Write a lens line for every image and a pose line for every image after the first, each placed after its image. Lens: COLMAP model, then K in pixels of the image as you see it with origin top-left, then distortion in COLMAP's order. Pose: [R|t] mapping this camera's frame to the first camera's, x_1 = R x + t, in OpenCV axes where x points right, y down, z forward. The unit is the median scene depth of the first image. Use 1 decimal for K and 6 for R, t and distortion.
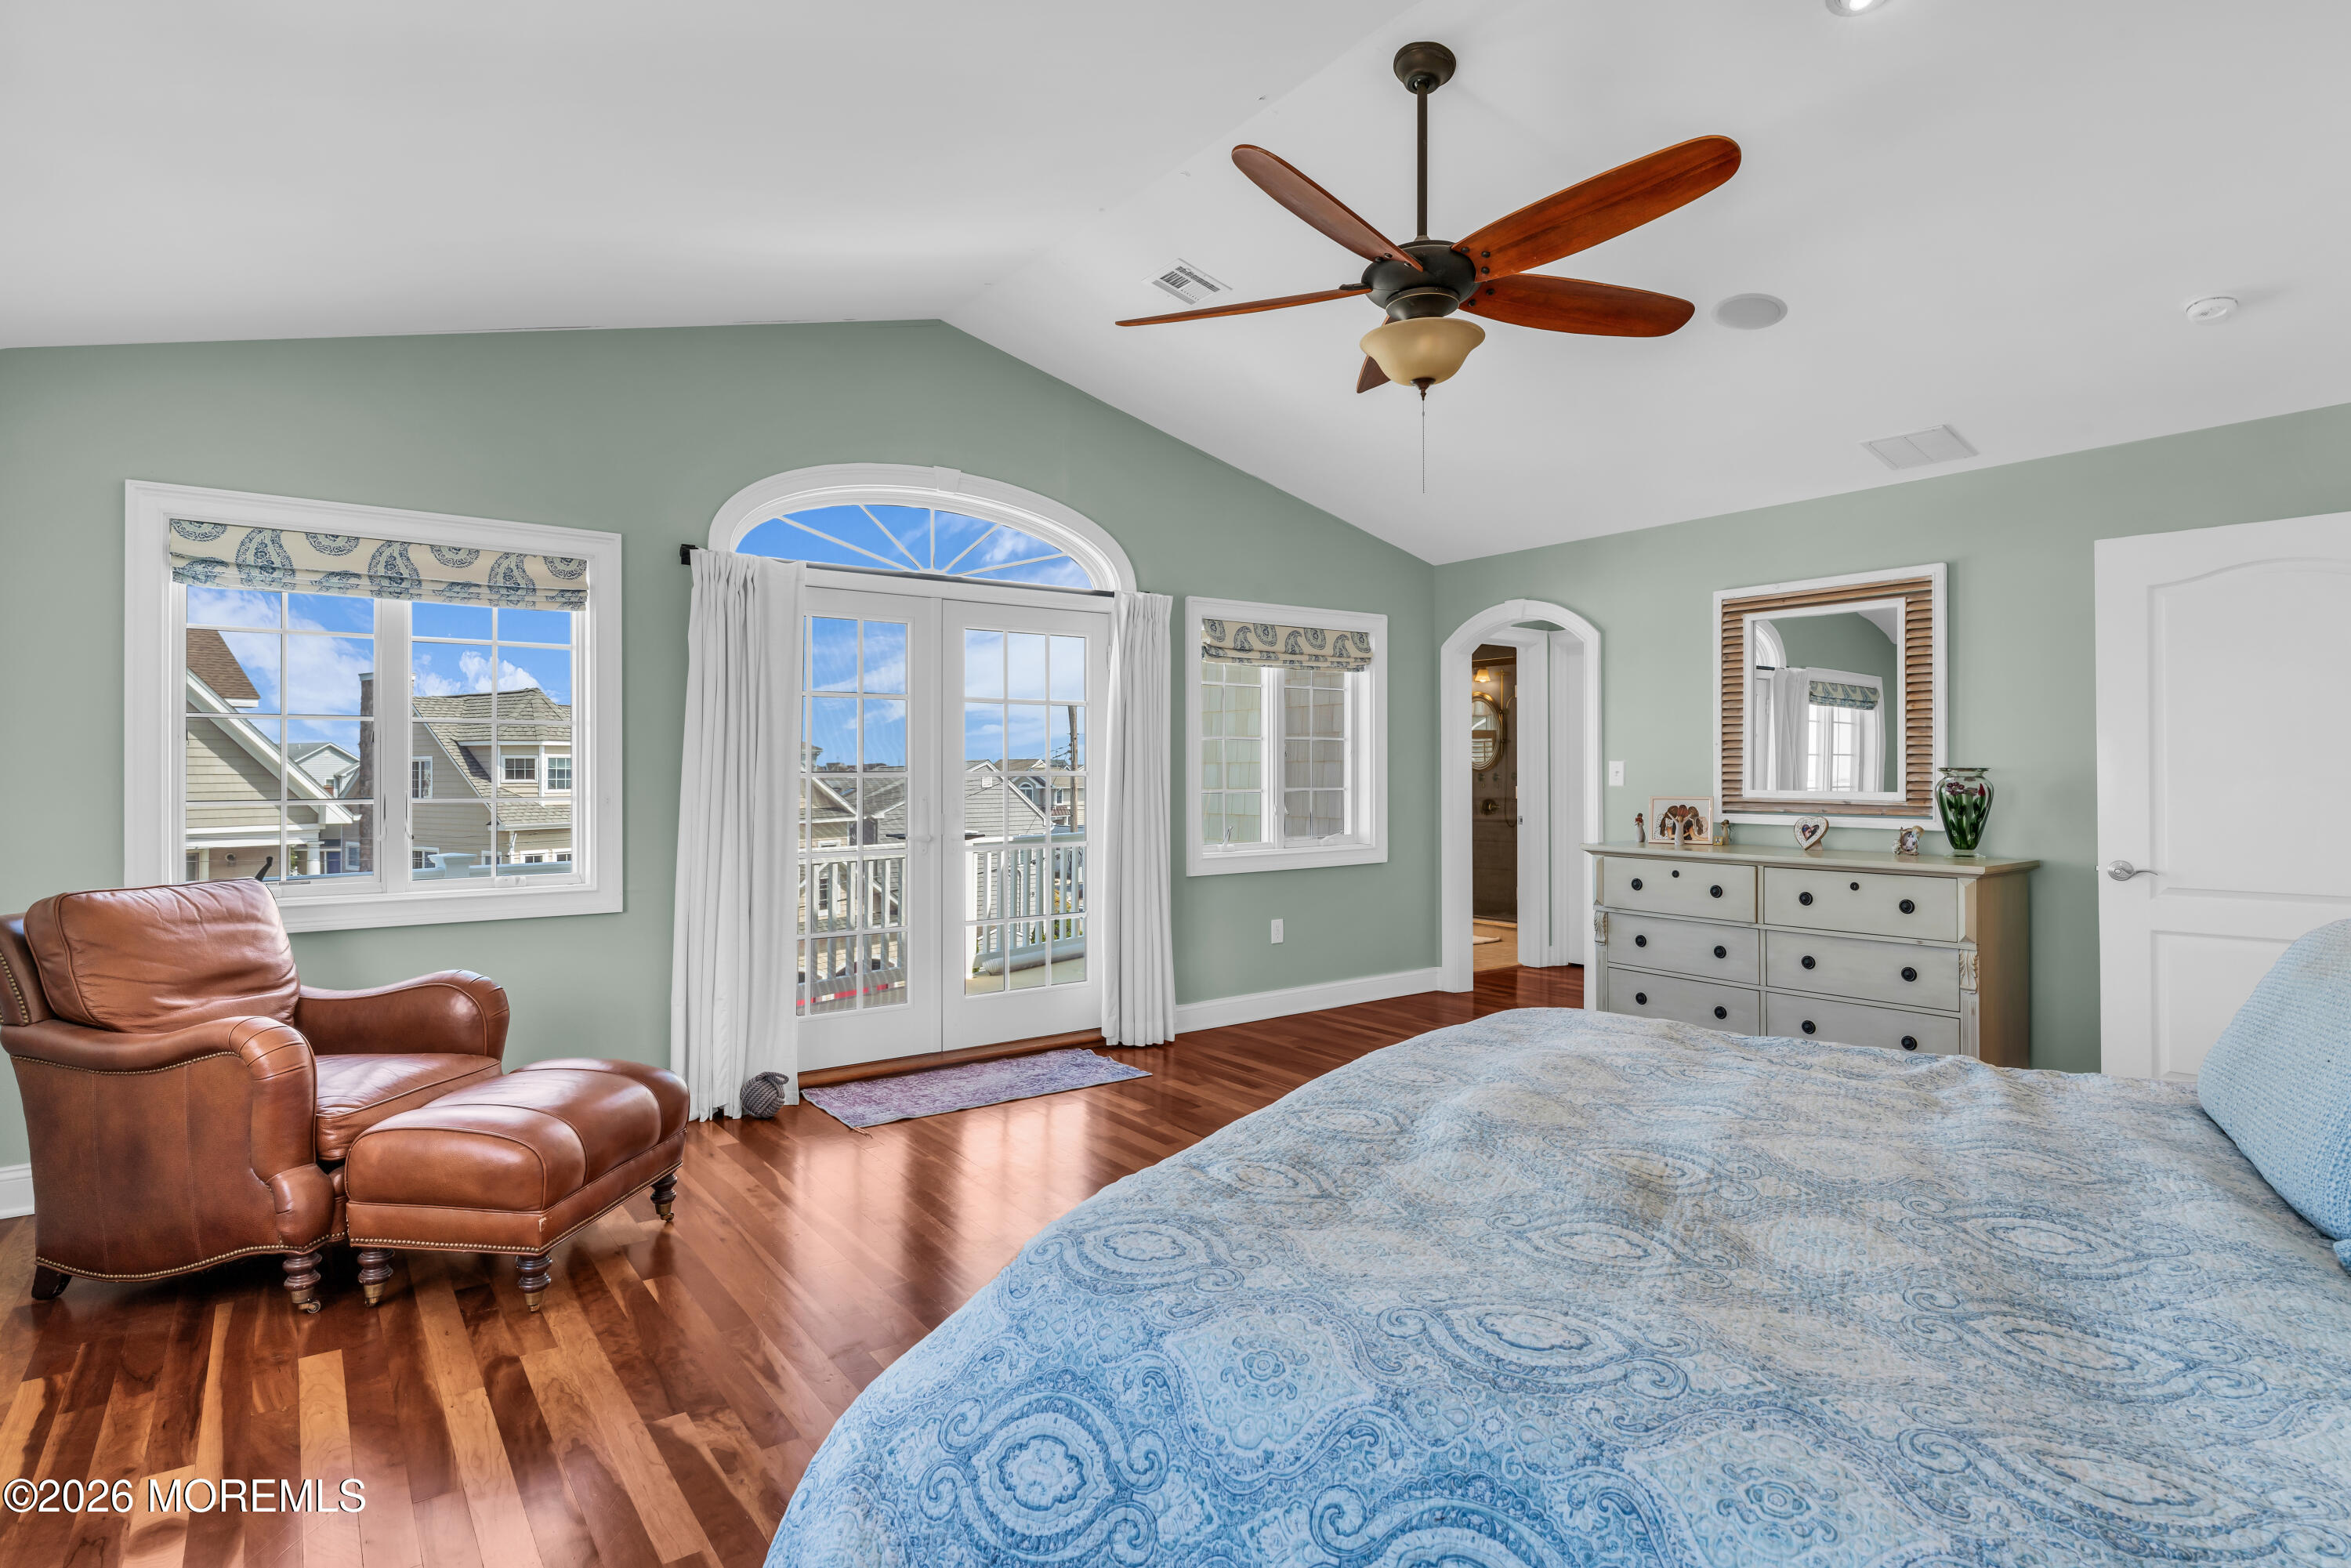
lens RADIAL K [[1213.2, 0, 1192.2], [0, 1213.2, 775.1], [0, 0, 1]] dist [0.001606, 0.000184]
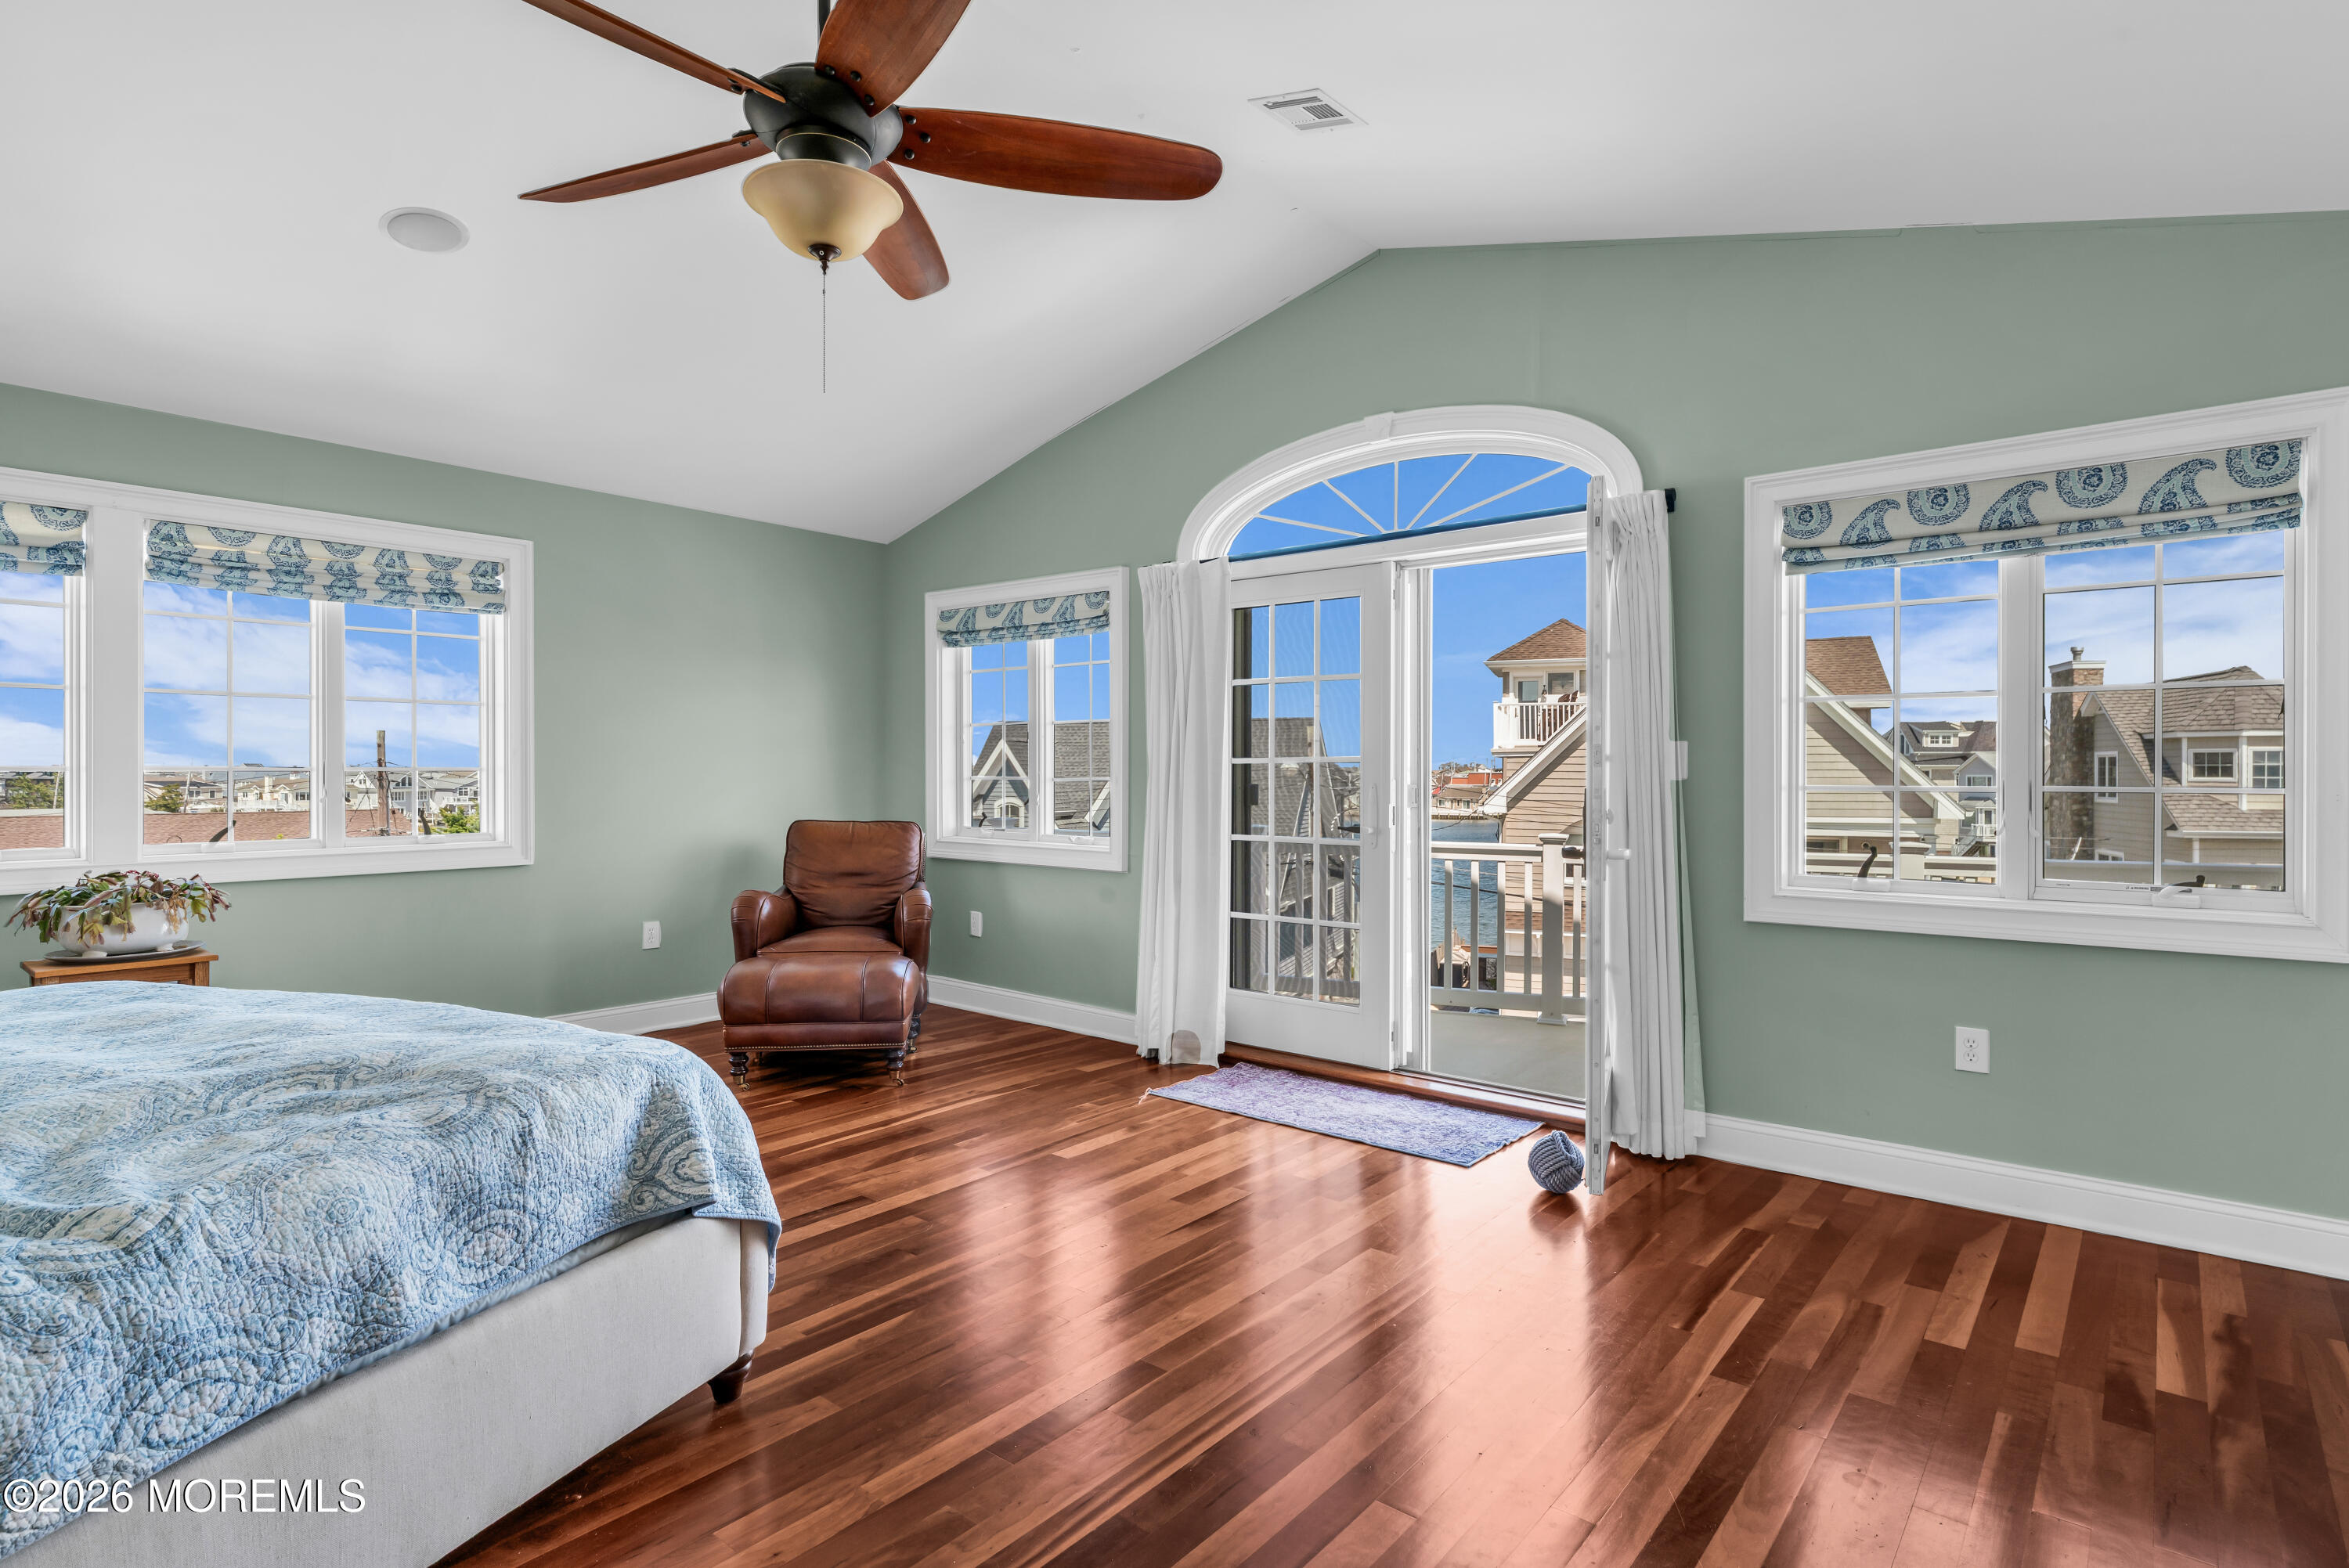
lens RADIAL K [[1212.0, 0, 1159.4], [0, 1212.0, 760.2], [0, 0, 1]] dist [0.001606, 0.000184]
pose [[0.224250, -0.006240, -0.974512, 0.137753], [-0.004547, 0.999962, -0.007449, 0.001742], [0.974521, 0.006102, 0.224213, 0.140844]]
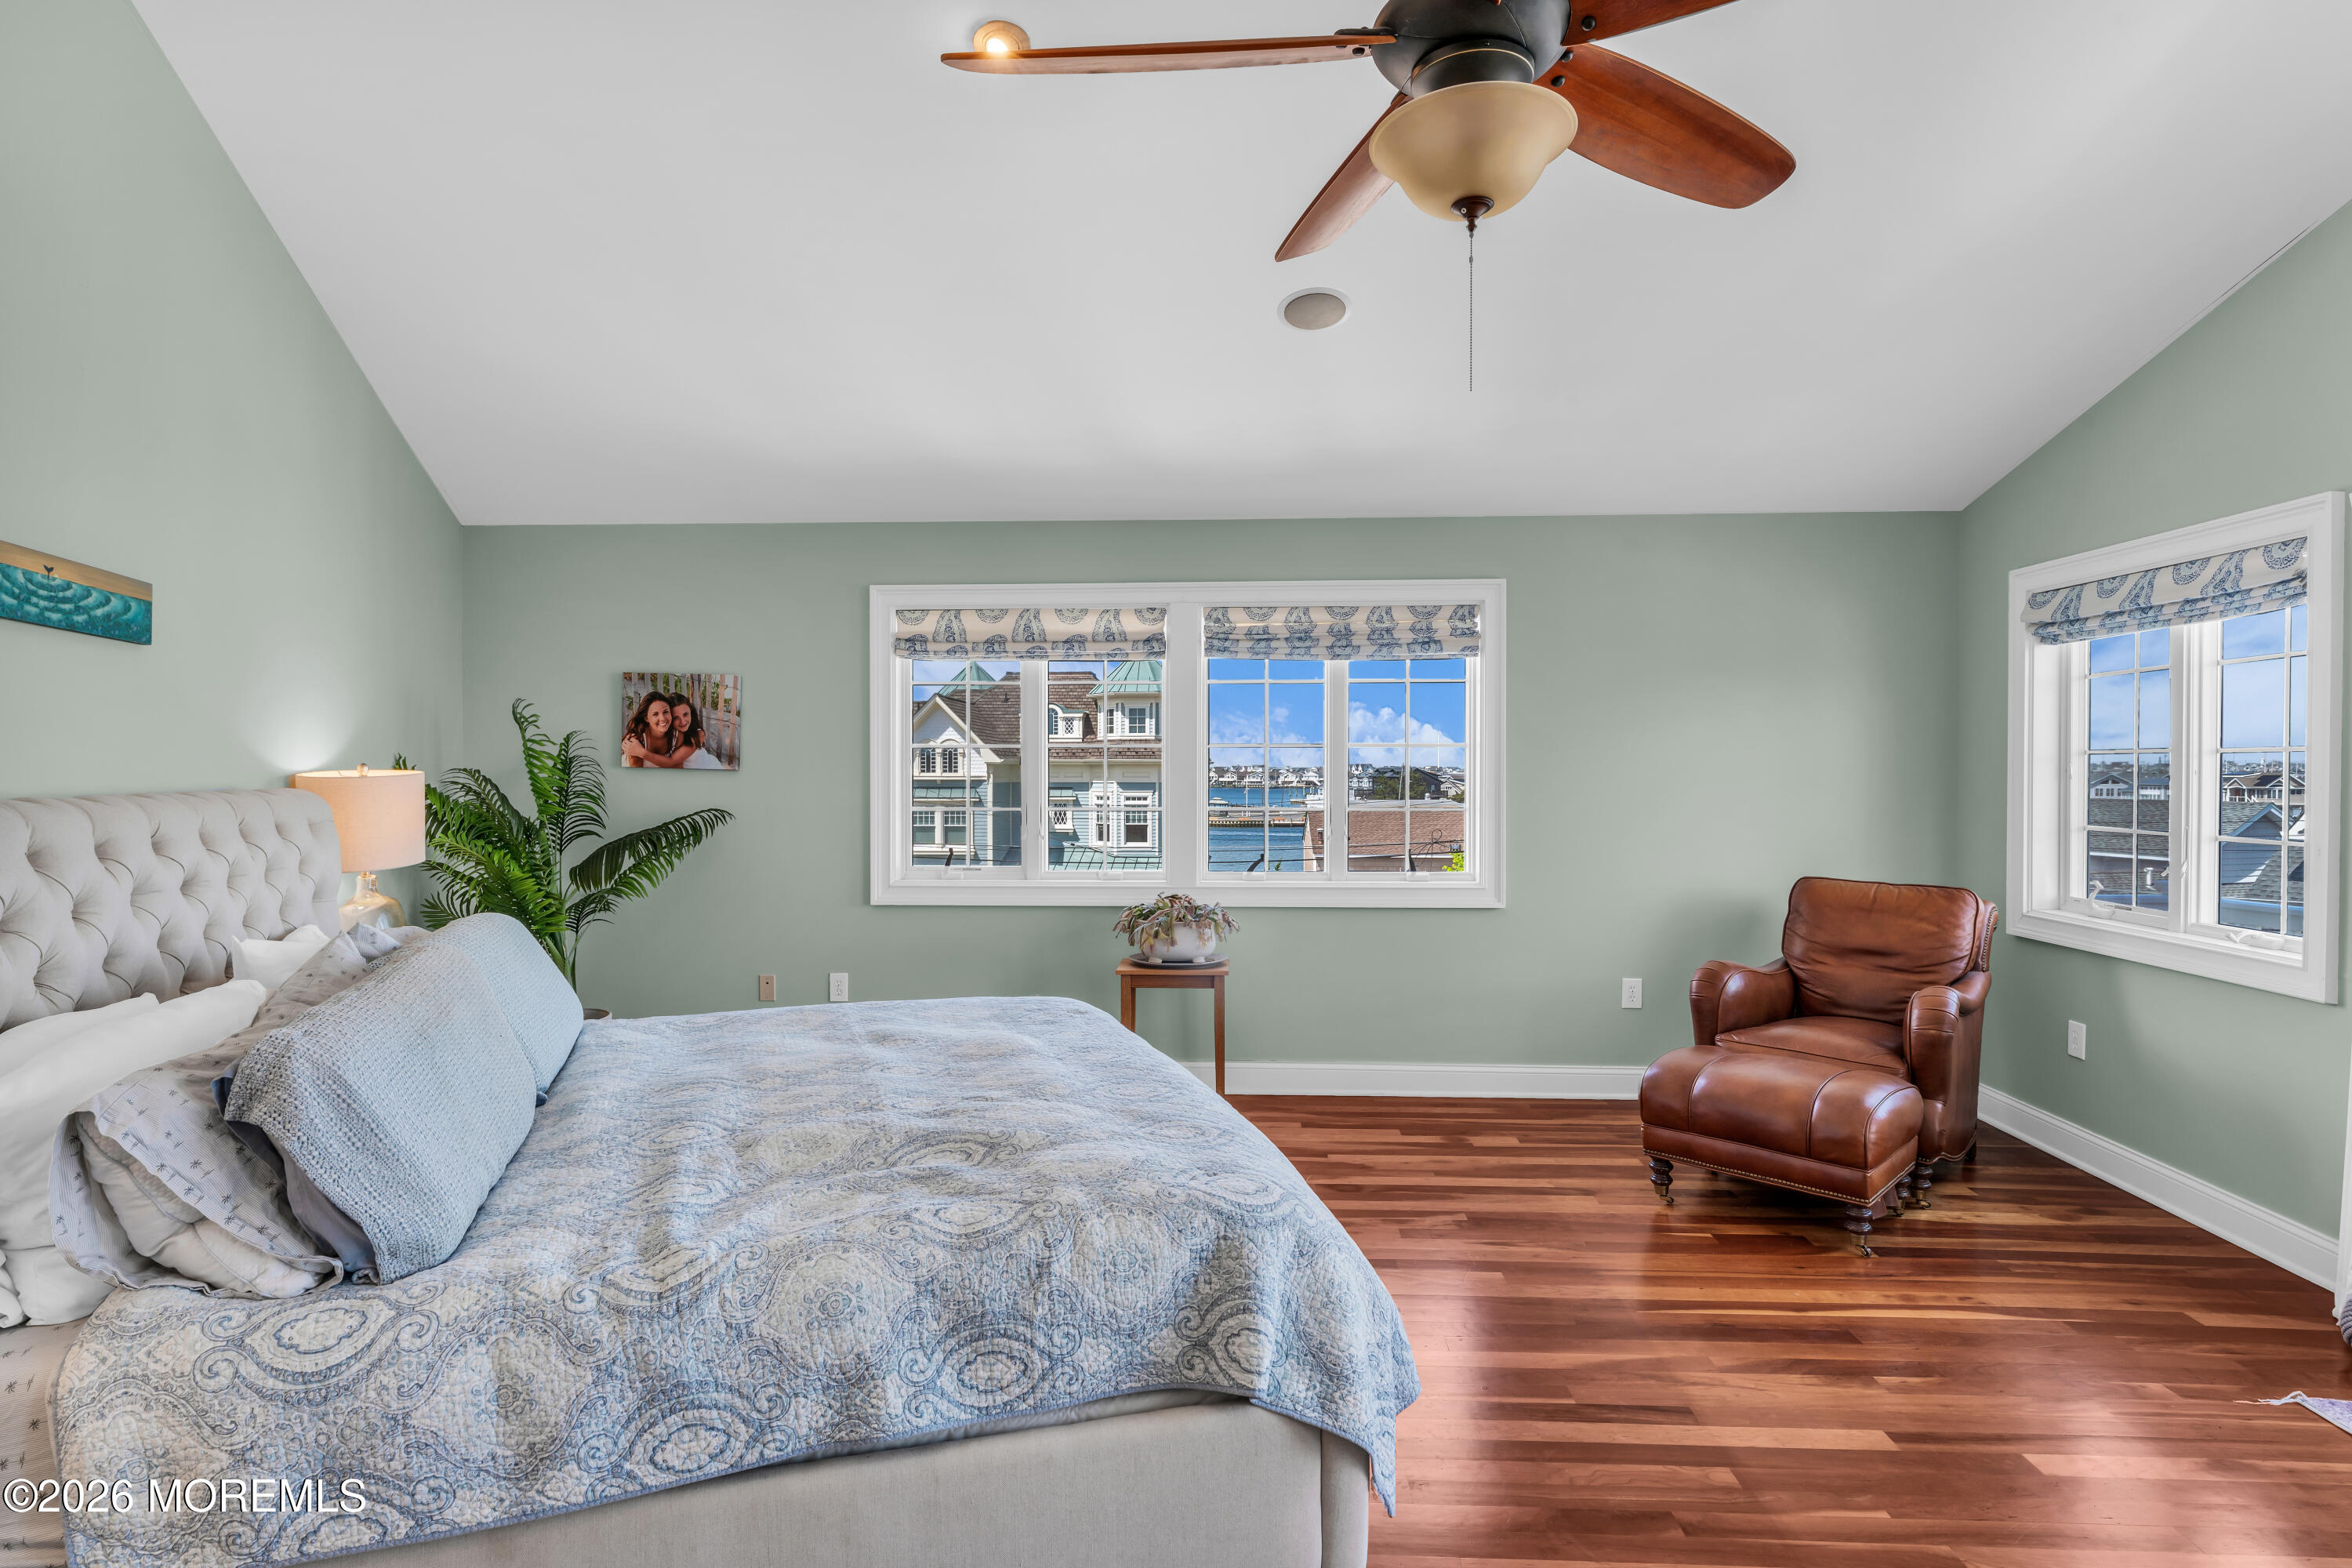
lens RADIAL K [[1213.7, 0, 1188.6], [0, 1213.7, 798.0], [0, 0, 1]] dist [0.001606, 0.000184]
pose [[-0.648924, 0.023785, -0.760481, 0.099645], [0.001311, 0.999545, 0.030143, -0.006694], [0.760852, 0.018564, -0.648660, 0.176719]]
